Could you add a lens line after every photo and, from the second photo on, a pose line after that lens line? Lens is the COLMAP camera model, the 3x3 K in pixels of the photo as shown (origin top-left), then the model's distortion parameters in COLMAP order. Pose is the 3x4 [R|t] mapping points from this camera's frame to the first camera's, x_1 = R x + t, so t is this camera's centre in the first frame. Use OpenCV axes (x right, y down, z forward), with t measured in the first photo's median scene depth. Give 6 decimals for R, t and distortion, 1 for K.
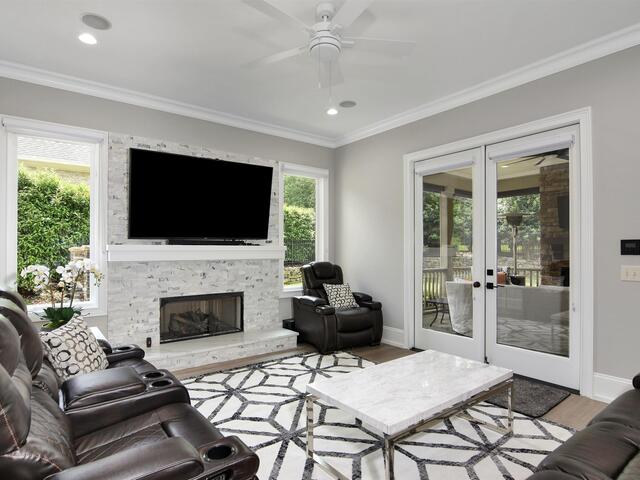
lens RADIAL K [[353.4, 0, 320.4], [0, 353.4, 245.3], [0, 0, 1]] dist [-0.002287, -0.000651]
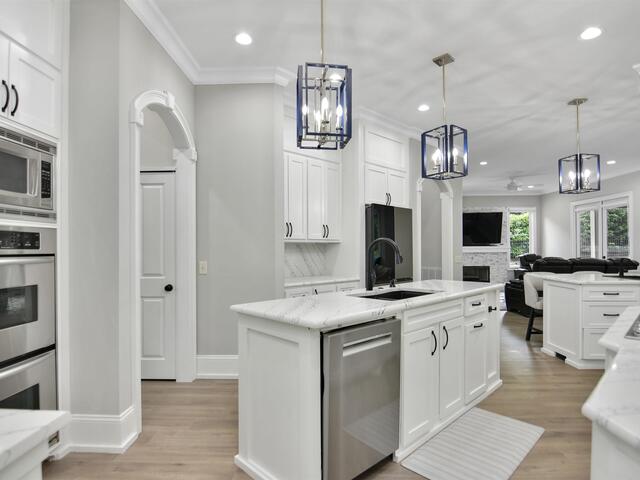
lens RADIAL K [[353.4, 0, 320.4], [0, 353.4, 245.3], [0, 0, 1]] dist [-0.002287, -0.000651]
pose [[0.776373, -0.012851, -0.630143, 0.373986], [0.013102, 0.999905, -0.004250, -0.009586], [0.630138, -0.004956, 0.776468, -1.465797]]
